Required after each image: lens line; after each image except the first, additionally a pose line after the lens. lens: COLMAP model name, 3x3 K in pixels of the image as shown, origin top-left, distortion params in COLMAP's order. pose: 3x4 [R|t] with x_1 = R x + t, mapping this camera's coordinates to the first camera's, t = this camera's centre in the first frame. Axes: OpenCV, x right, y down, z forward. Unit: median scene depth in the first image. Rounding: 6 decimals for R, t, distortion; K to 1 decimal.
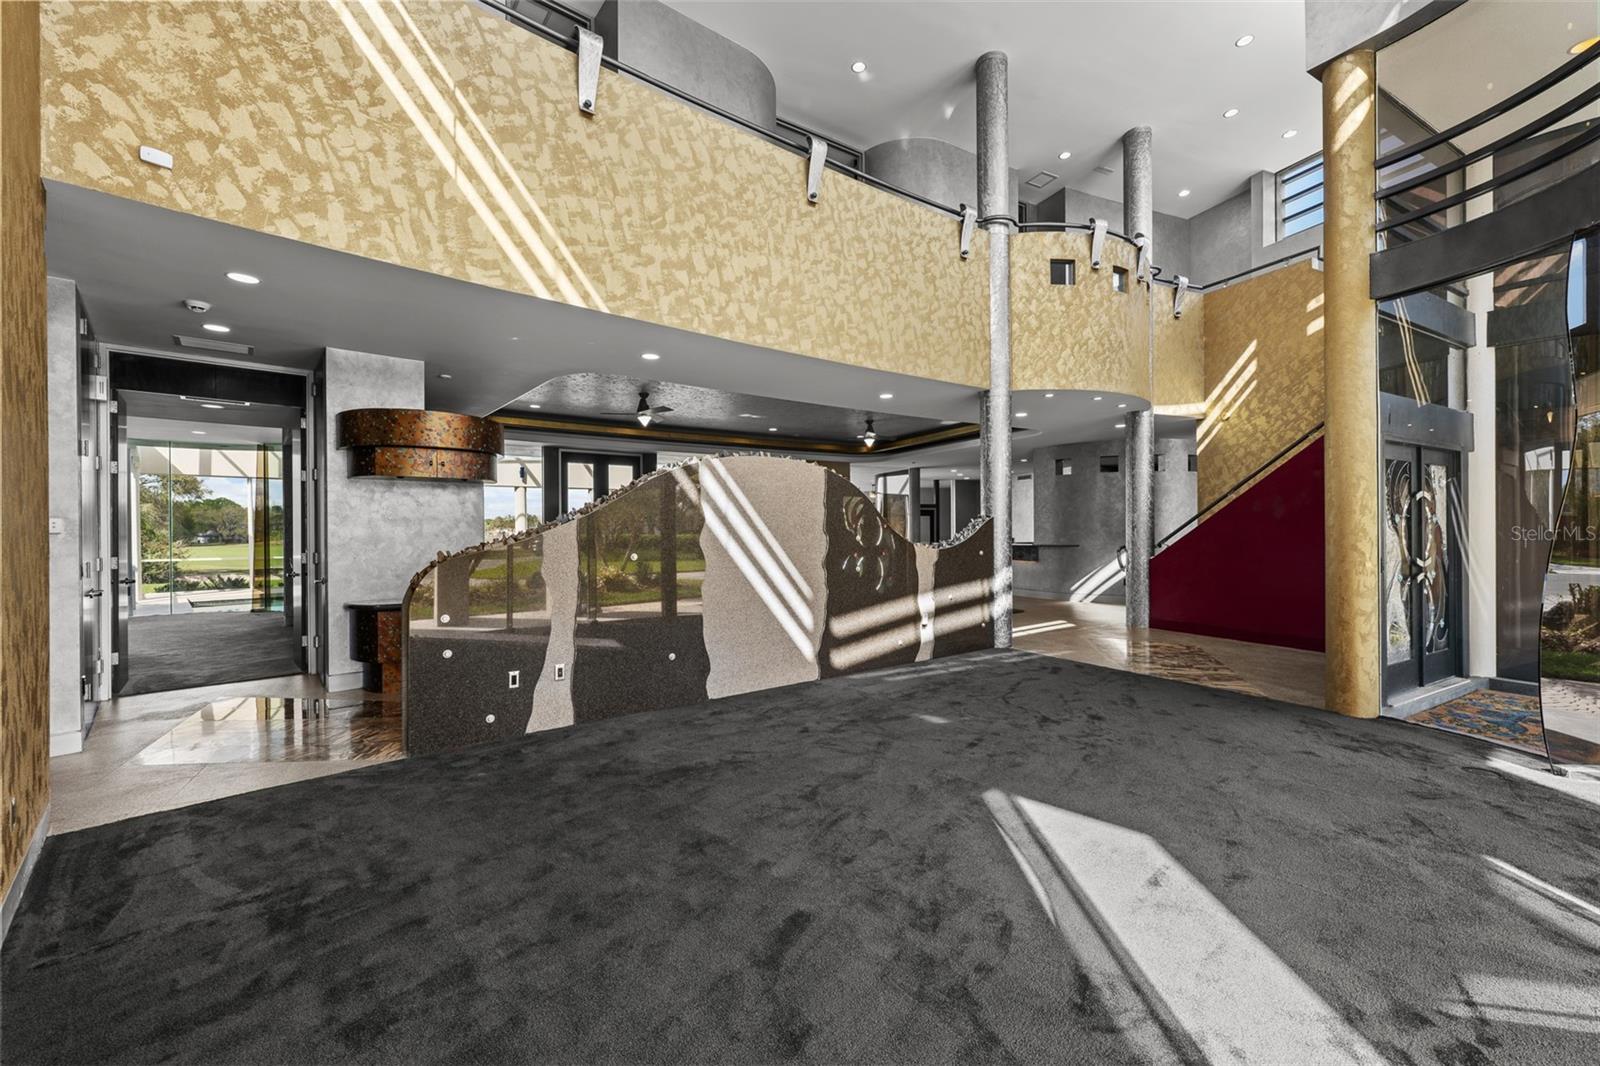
lens RADIAL K [[643.7, 0, 791.5], [0, 643.7, 533.3], [0, 0, 1]] dist [-0.001798, 0.000118]
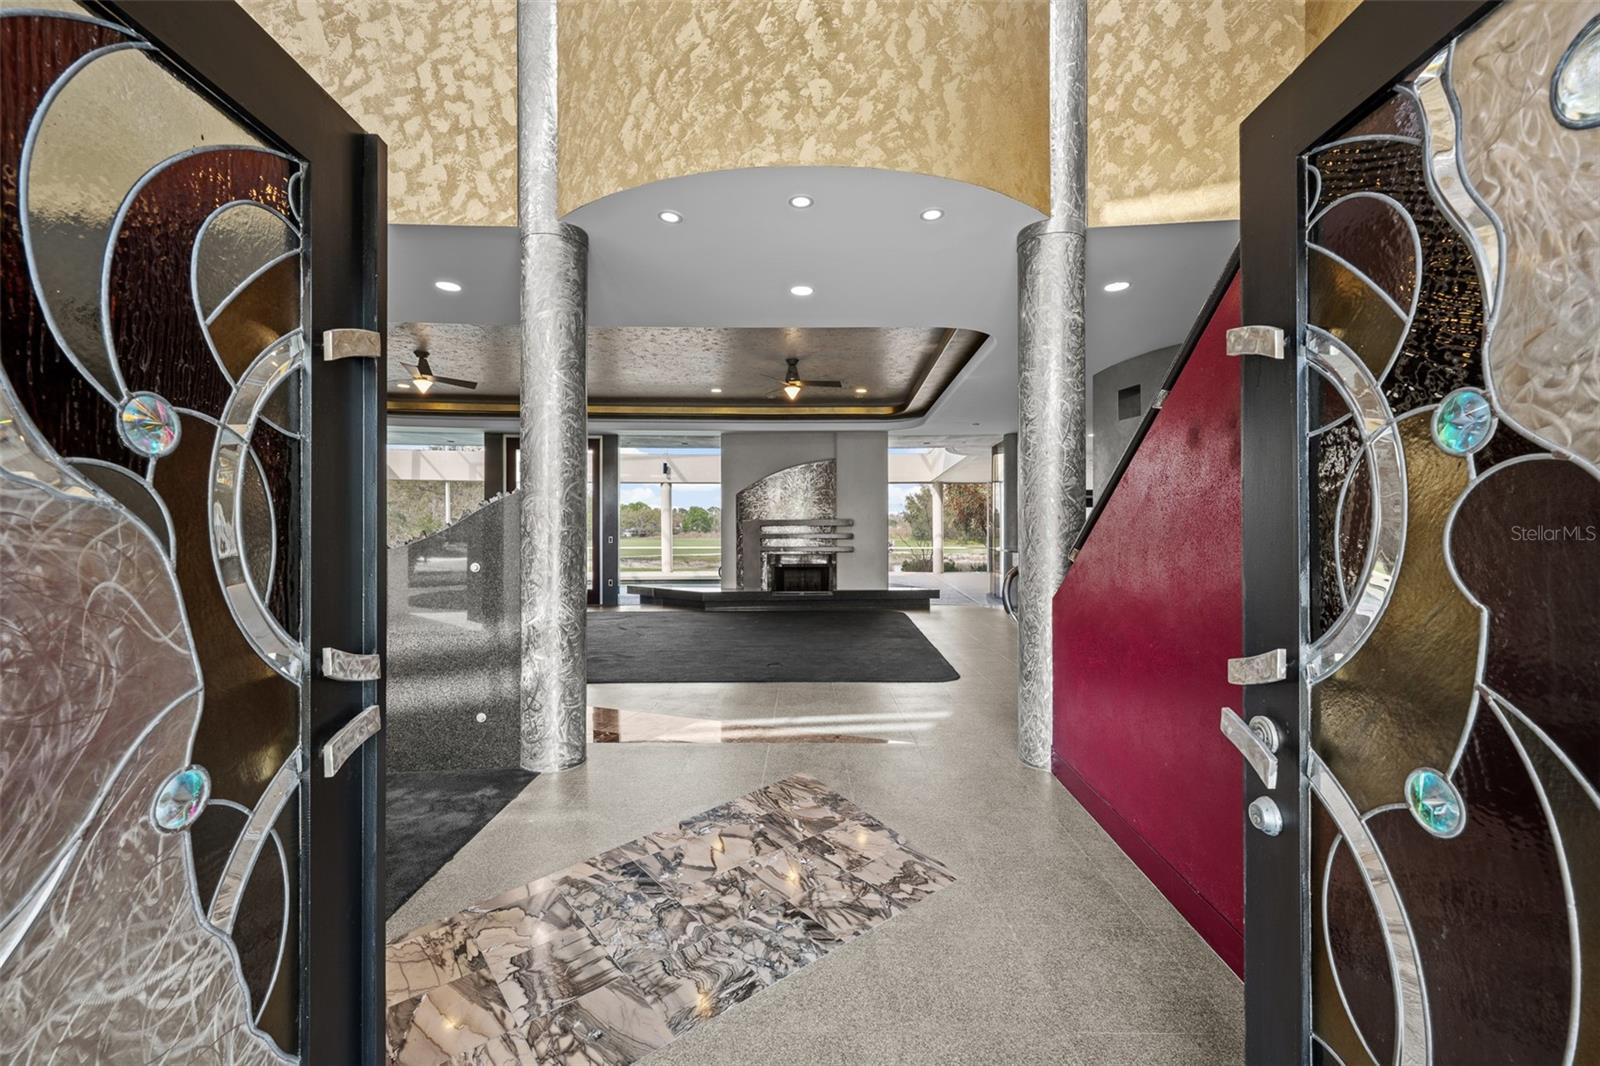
lens RADIAL K [[643.7, 0, 795.7], [0, 643.7, 526.4], [0, 0, 1]] dist [-0.001798, 0.000118]
pose [[0.868326, 0.002613, -0.495986, 0.721874], [-0.006351, 0.999963, -0.005850, -0.000148], [0.495953, 0.008230, 0.868311, 0.686698]]
